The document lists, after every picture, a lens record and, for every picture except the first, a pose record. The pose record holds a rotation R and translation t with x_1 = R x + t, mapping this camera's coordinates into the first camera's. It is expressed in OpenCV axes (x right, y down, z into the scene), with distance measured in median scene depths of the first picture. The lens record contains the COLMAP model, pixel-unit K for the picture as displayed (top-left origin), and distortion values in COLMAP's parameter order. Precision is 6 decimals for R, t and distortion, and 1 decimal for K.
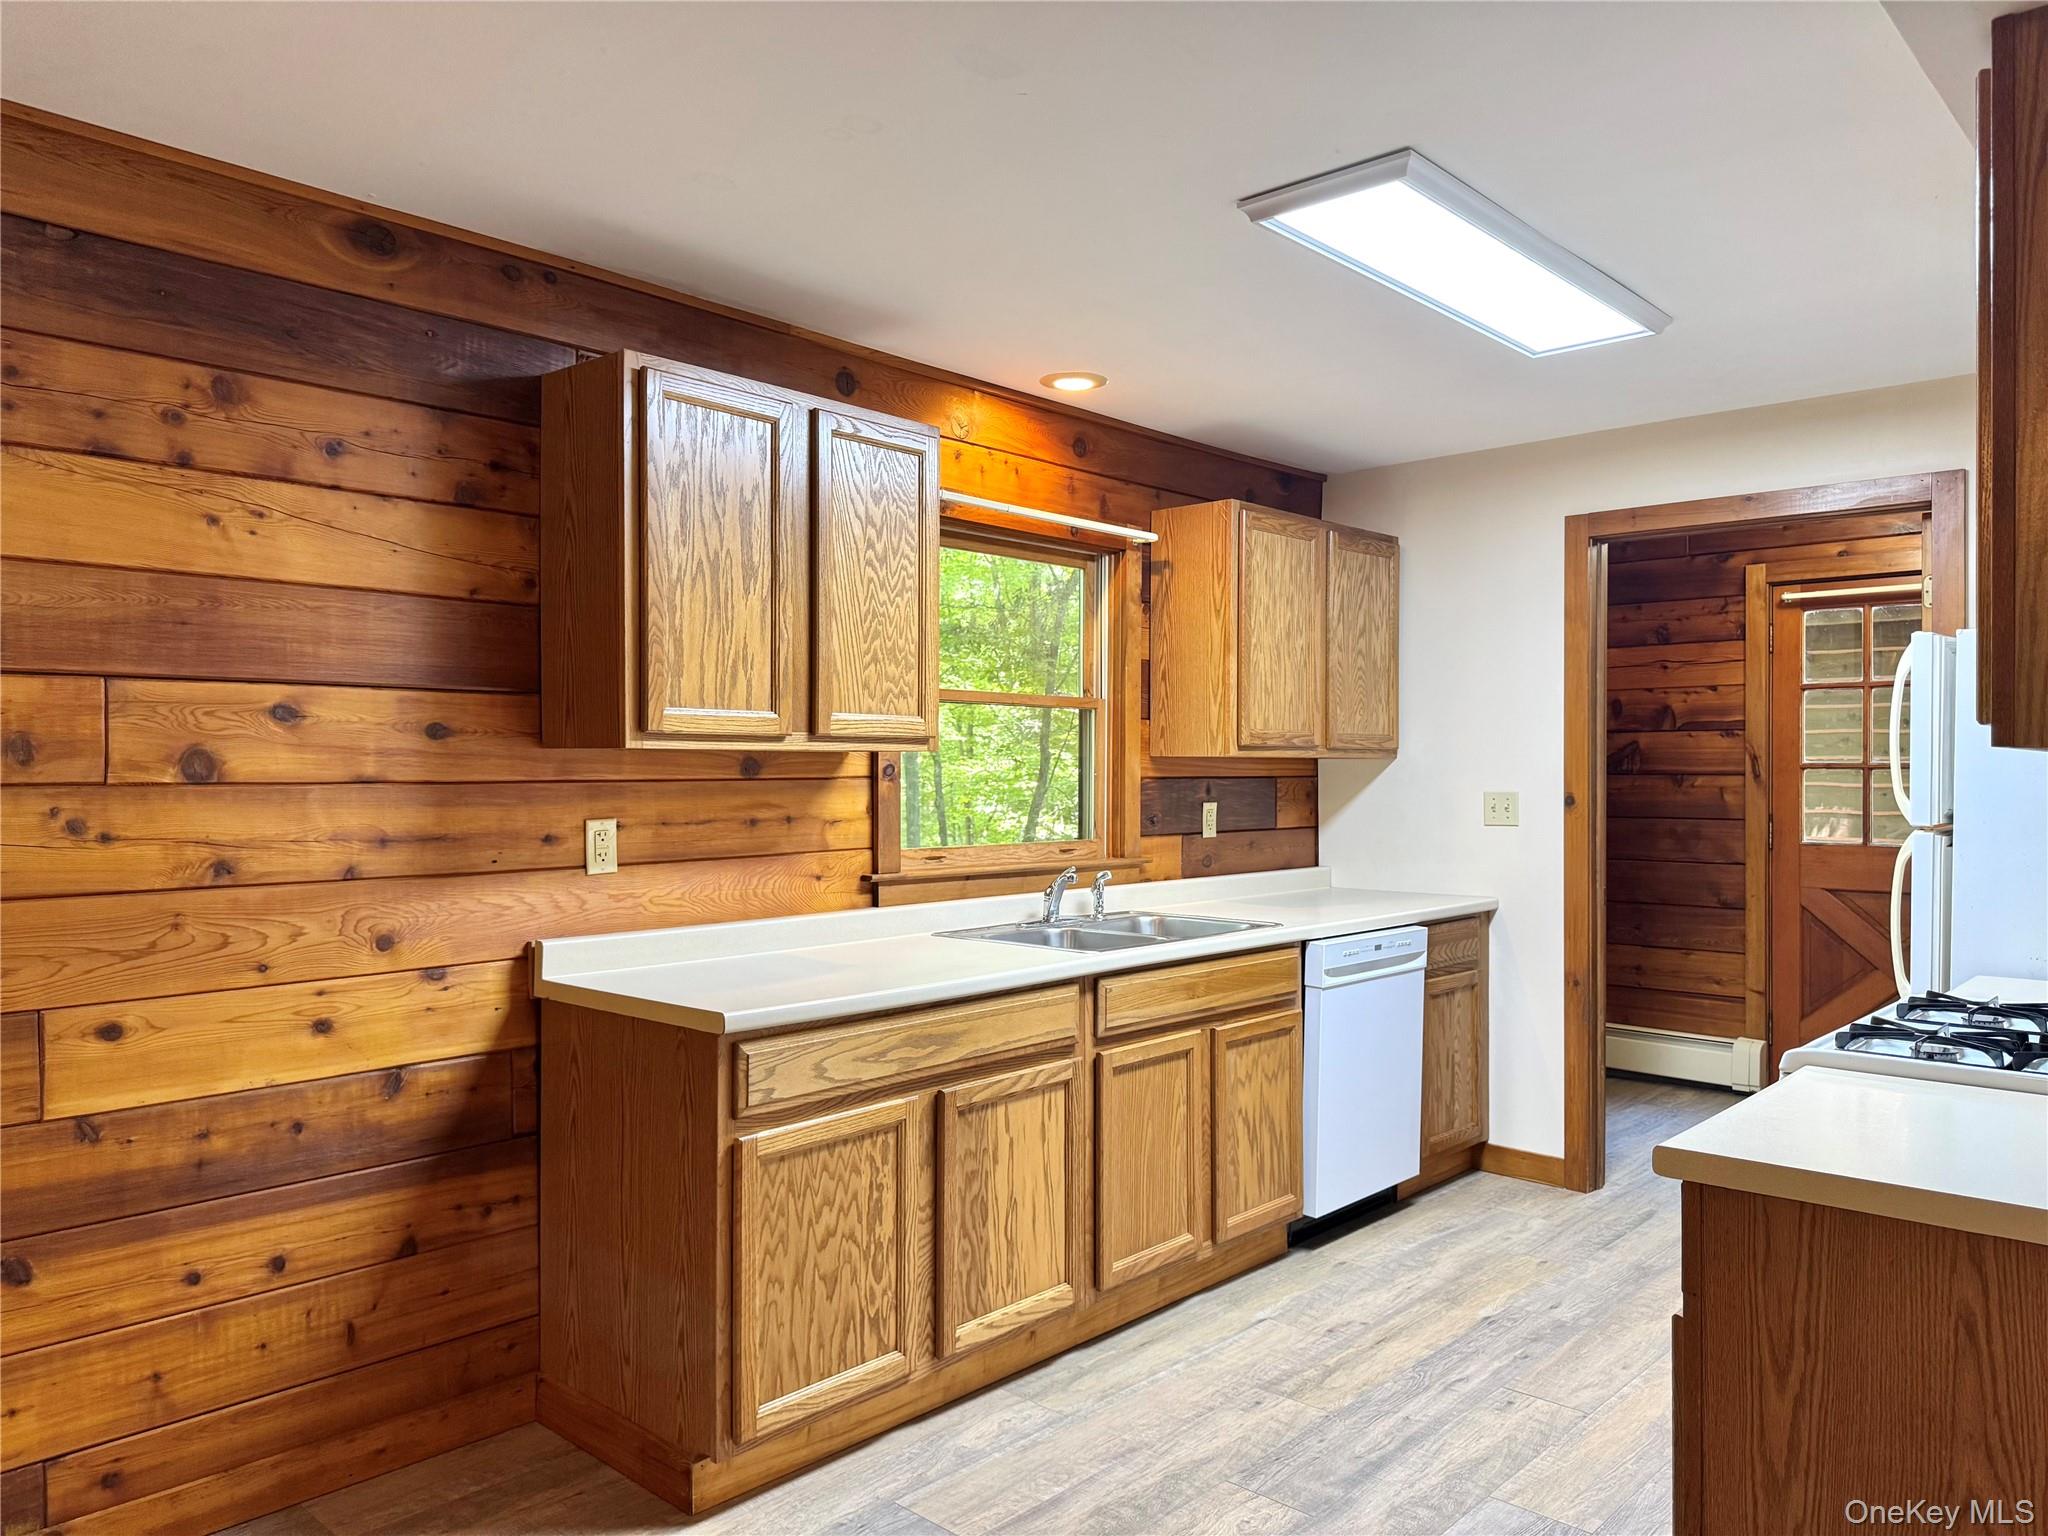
lens RADIAL K [[1449.3, 0, 1025.0], [0, 1449.3, 778.5], [0, 0, 1]] dist [0.034136, -0.045401]
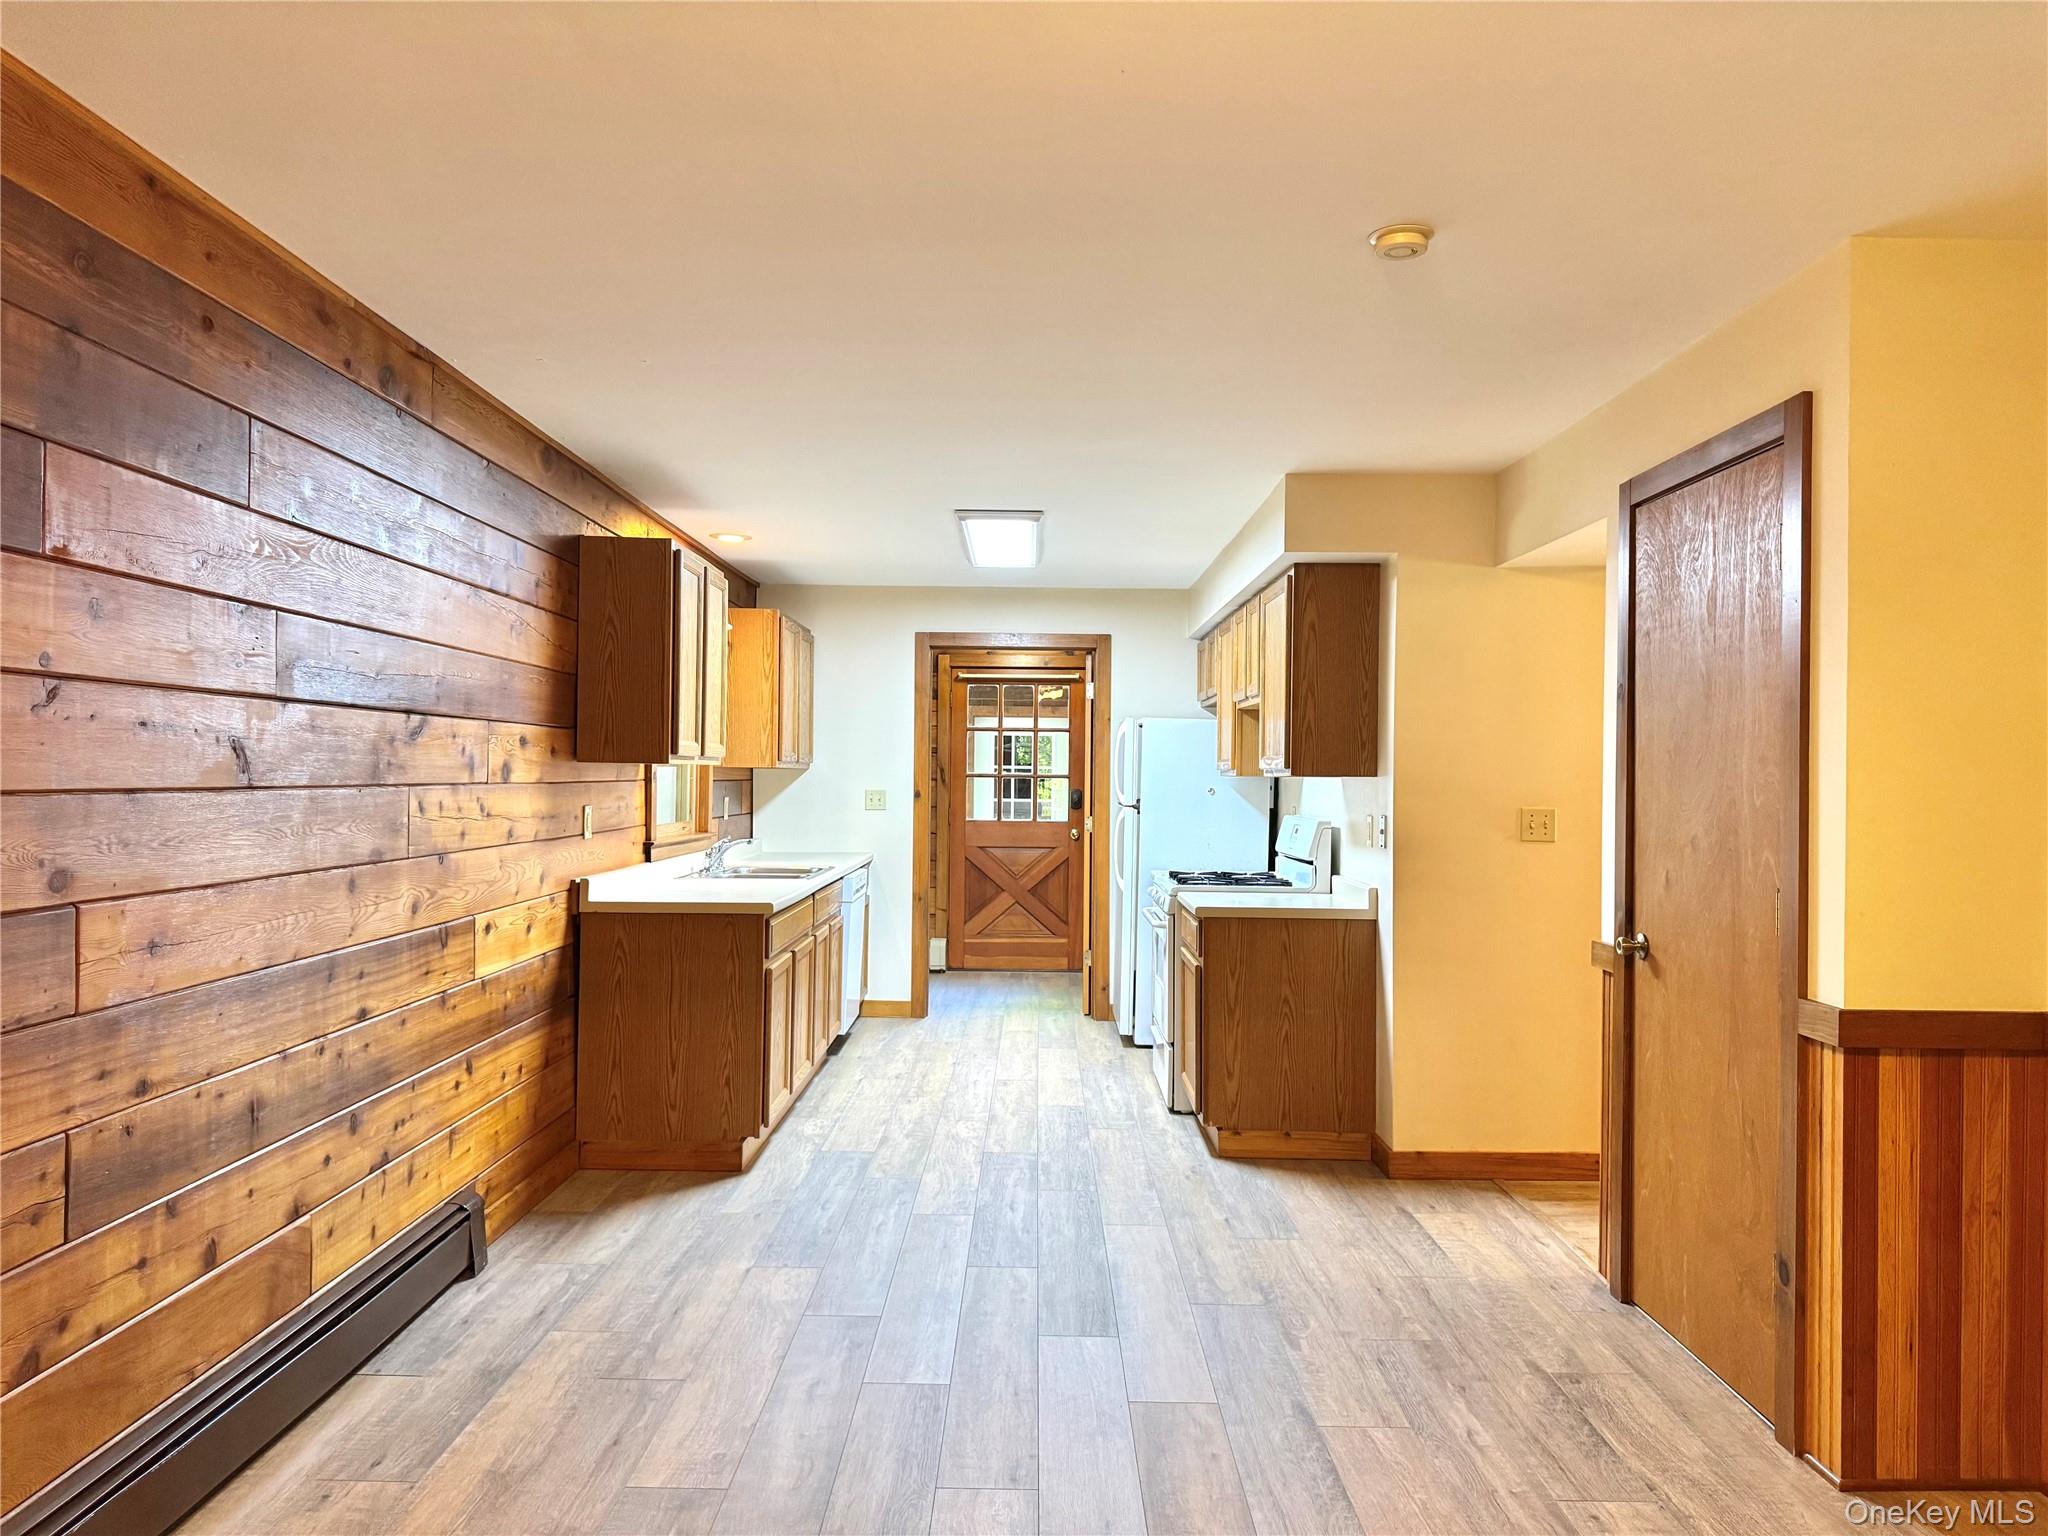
lens RADIAL K [[1449.3, 0, 1032.6], [0, 1449.3, 761.7], [0, 0, 1]] dist [0.034136, -0.045401]
pose [[0.733298, 0.014759, 0.679747, -0.924576], [-0.006552, 0.999871, -0.014643, -0.000293], [-0.679876, 0.006284, 0.733300, -0.478587]]
